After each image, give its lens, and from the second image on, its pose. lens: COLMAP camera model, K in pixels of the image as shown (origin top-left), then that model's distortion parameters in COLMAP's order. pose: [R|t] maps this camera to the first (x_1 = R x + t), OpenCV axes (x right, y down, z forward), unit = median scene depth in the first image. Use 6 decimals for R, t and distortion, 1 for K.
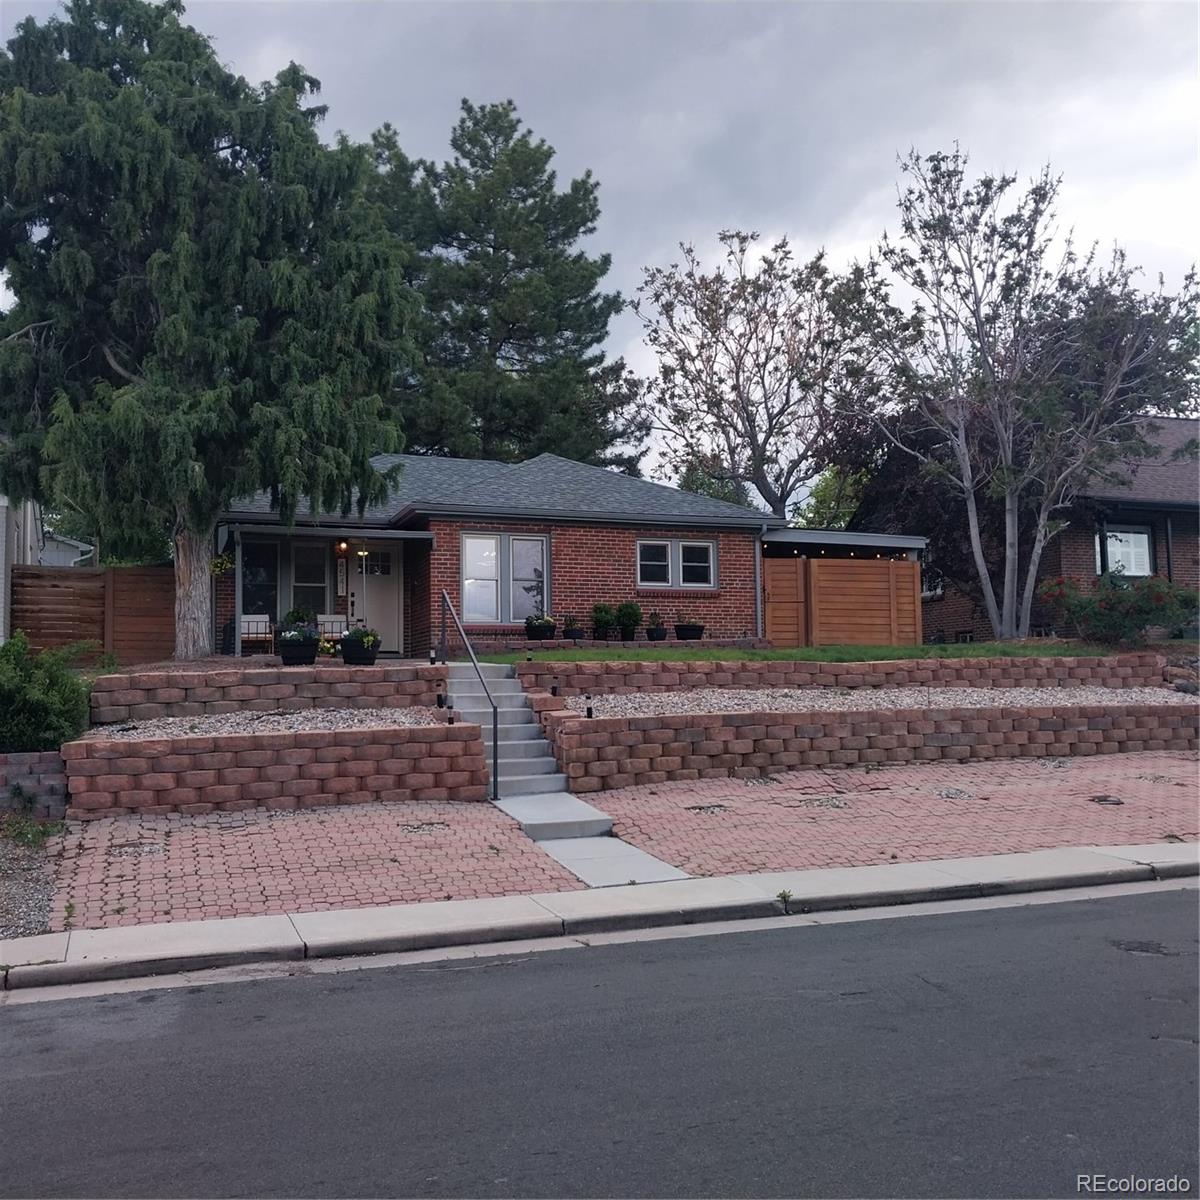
lens RADIAL K [[1243.5, 0, 600.0], [0, 1243.5, 600.0], [0, 0, 1]] dist [0.225946, -0.659637]
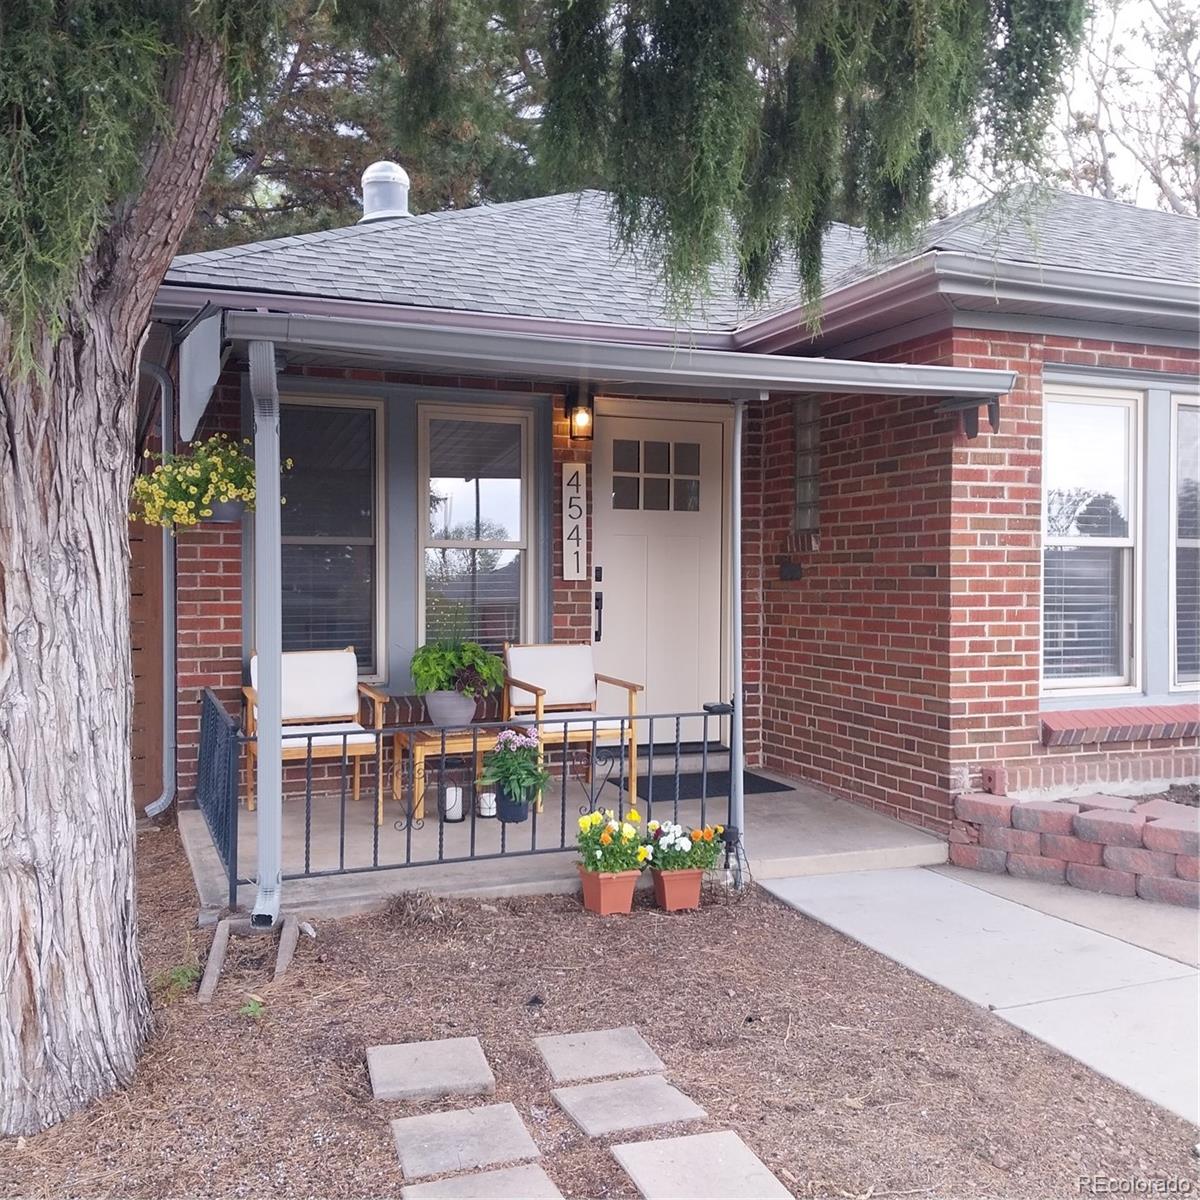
lens RADIAL K [[1226.4, 0, 596.1], [0, 1226.4, 617.2], [0, 0, 1]] dist [0.209341, -0.633726]
pose [[0.999713, 0.017719, 0.016124, -0.202644], [-0.019437, 0.993348, 0.113499, -0.029136], [-0.014006, -0.113780, 0.993407, 0.680568]]
